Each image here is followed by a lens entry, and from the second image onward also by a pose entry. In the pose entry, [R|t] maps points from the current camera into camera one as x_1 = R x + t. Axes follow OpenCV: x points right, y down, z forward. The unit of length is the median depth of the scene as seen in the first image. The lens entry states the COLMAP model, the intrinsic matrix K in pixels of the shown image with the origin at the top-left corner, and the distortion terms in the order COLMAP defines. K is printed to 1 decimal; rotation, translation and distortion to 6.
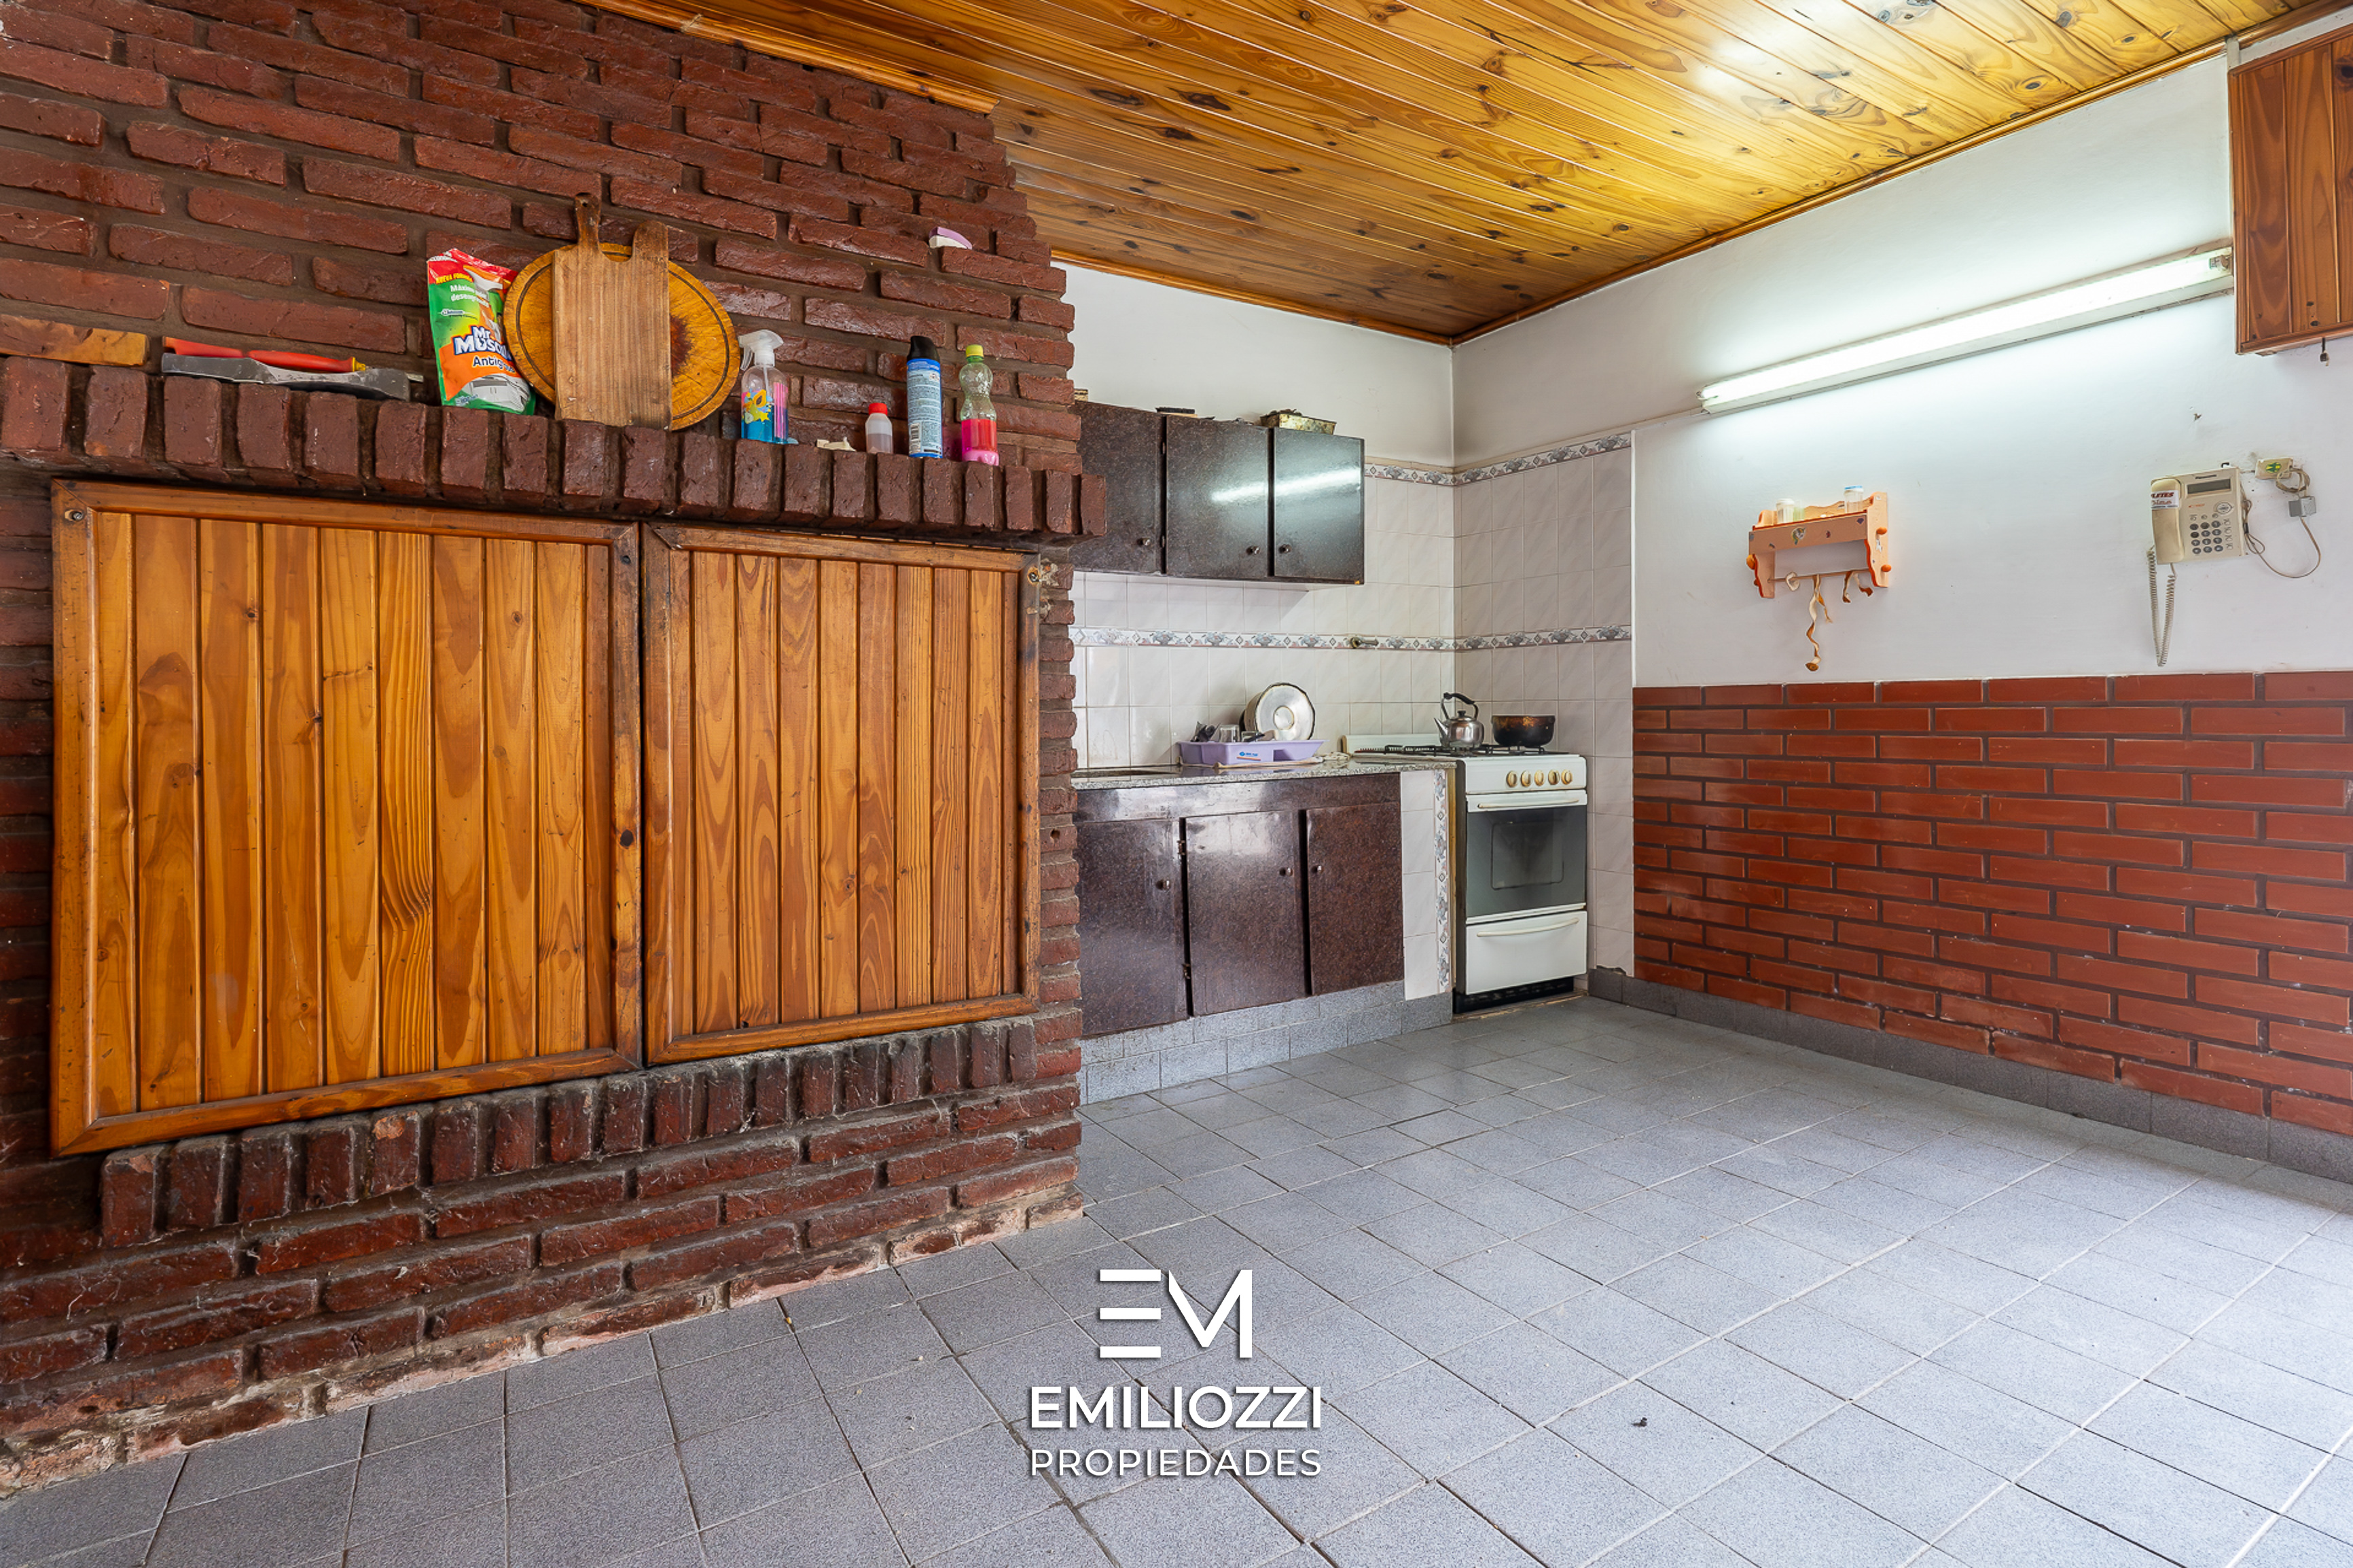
lens RADIAL K [[1161.5, 0, 1321.8], [0, 1161.5, 698.8], [0, 0, 1]] dist [-0.000237, -0.000530]
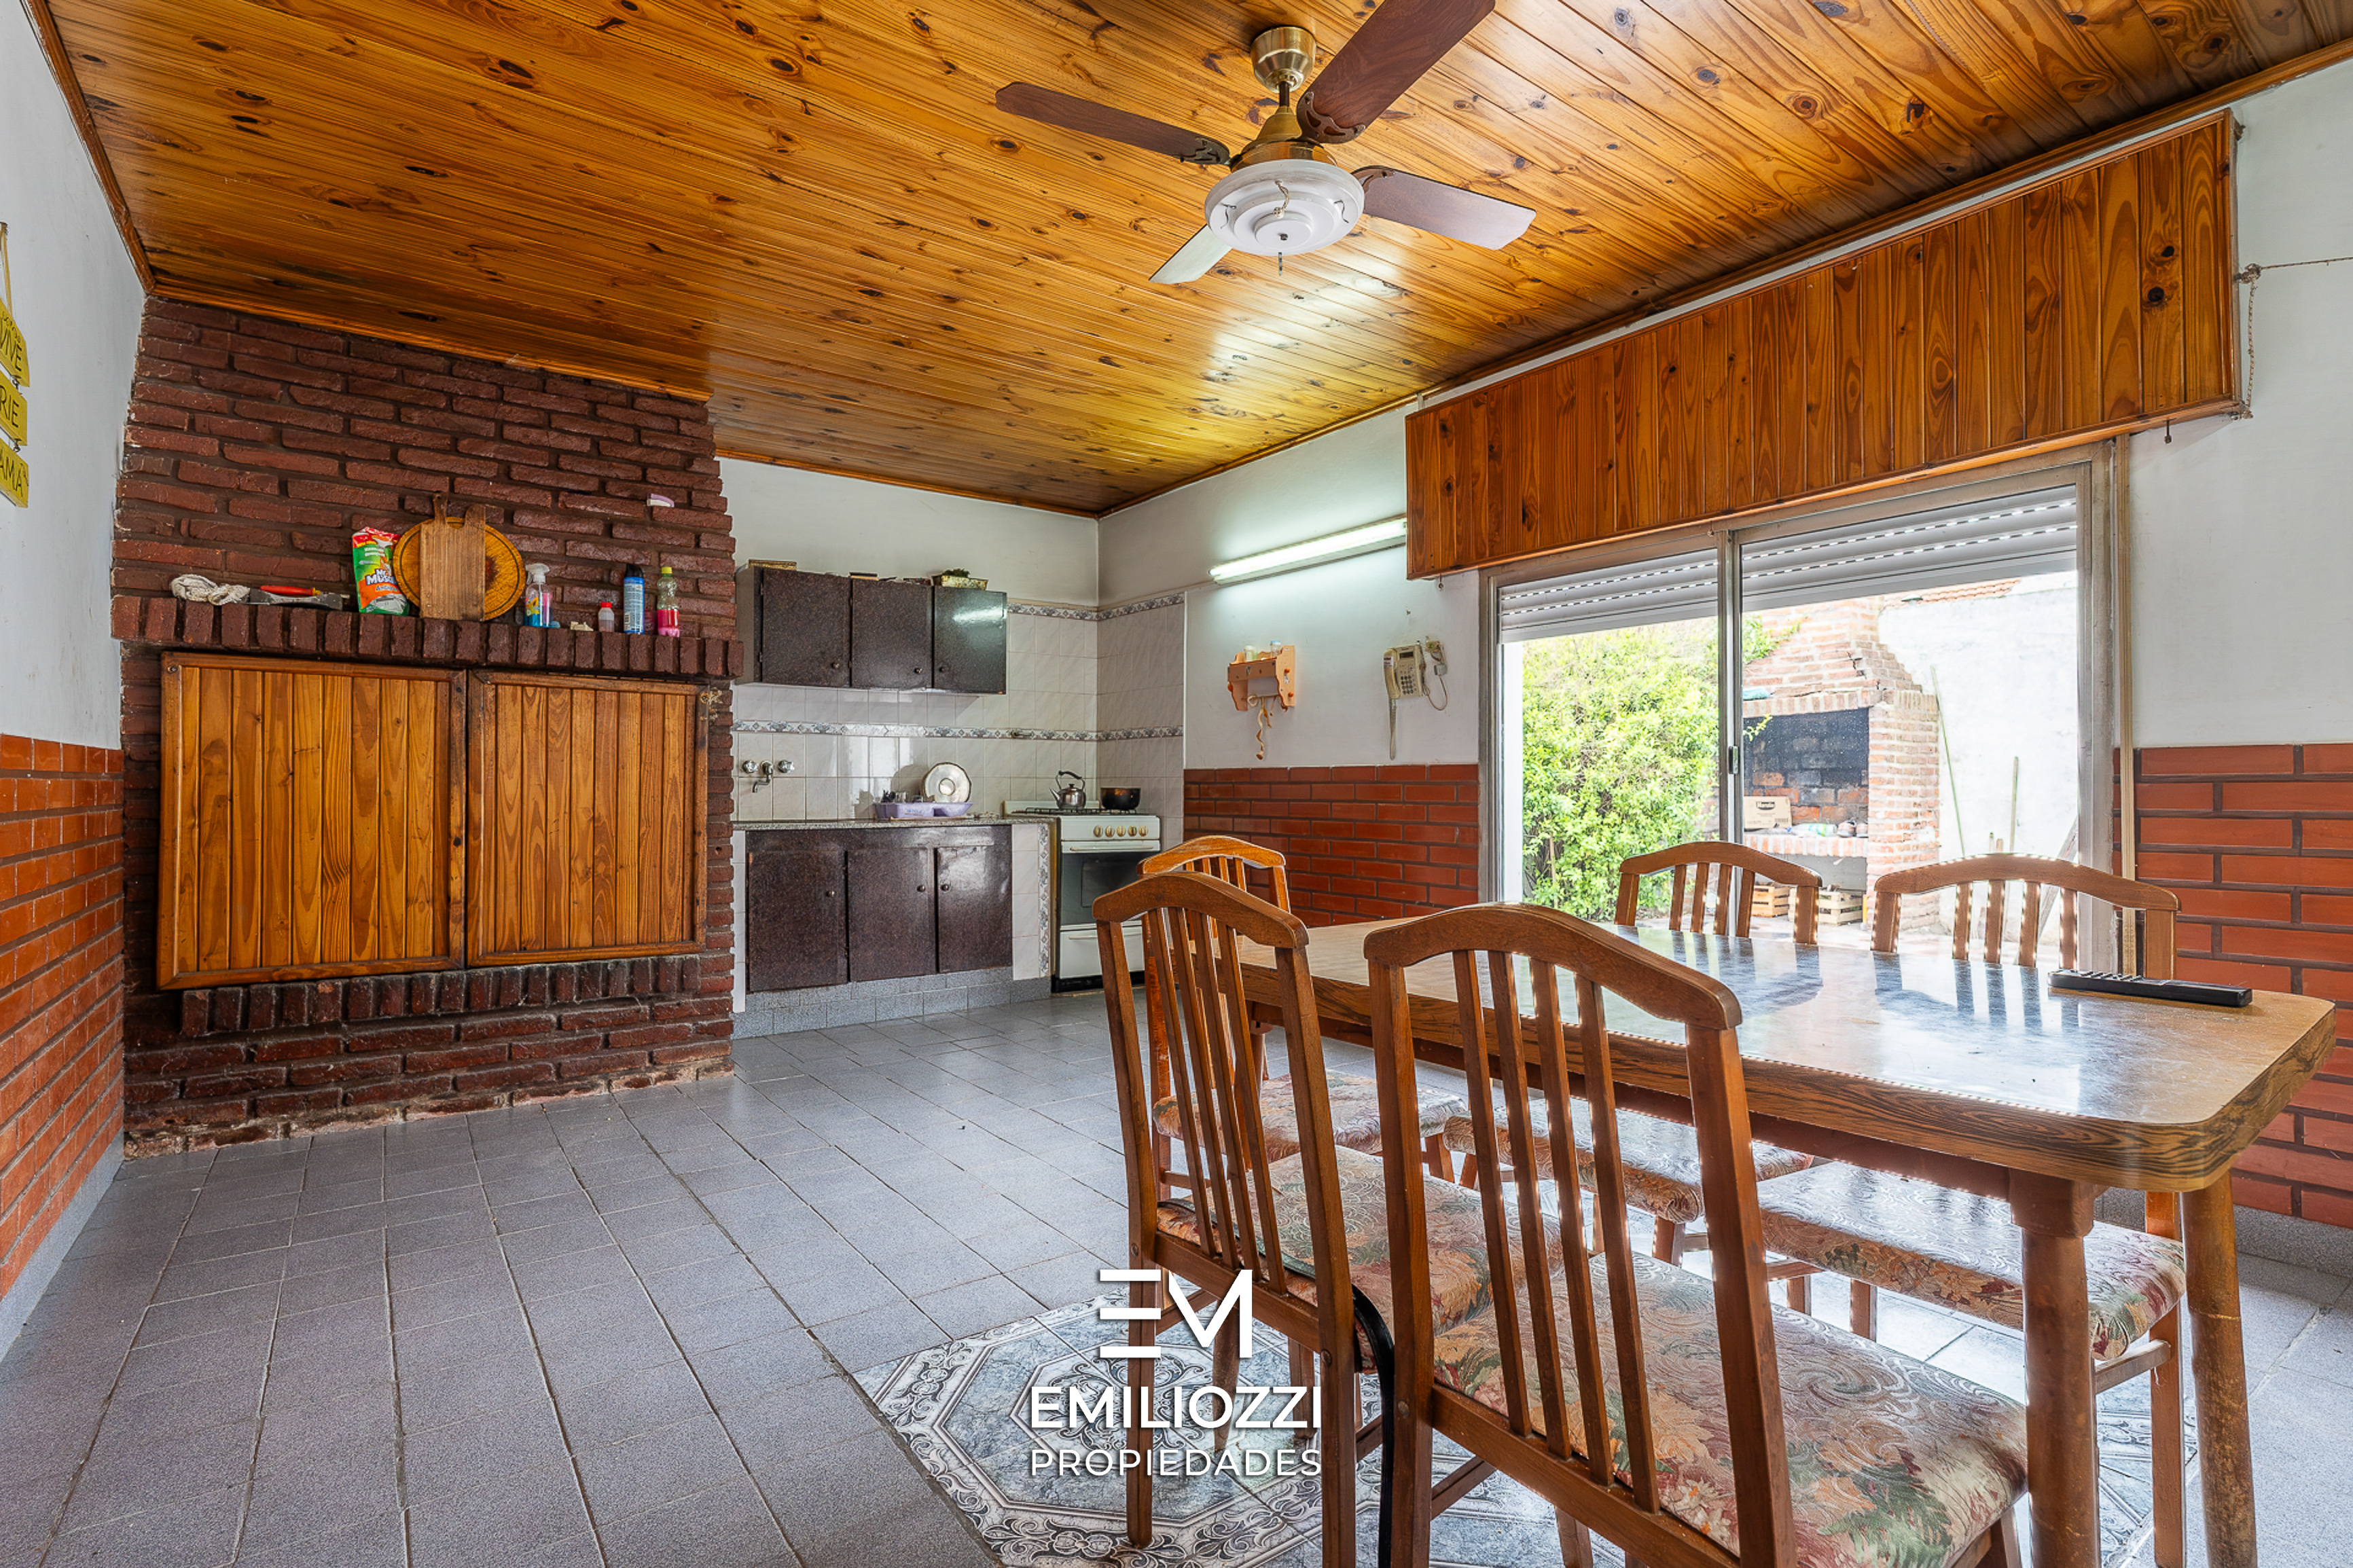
lens RADIAL K [[1075.2, 0, 1183.5], [0, 1075.2, 777.2], [0, 0, 1]] dist [-0.001238, 0.000481]
pose [[0.999770, 0.014389, 0.015891, 0.514236], [-0.014374, 0.999896, -0.001067, 0.003635], [-0.015905, 0.000838, 0.999873, -0.707127]]
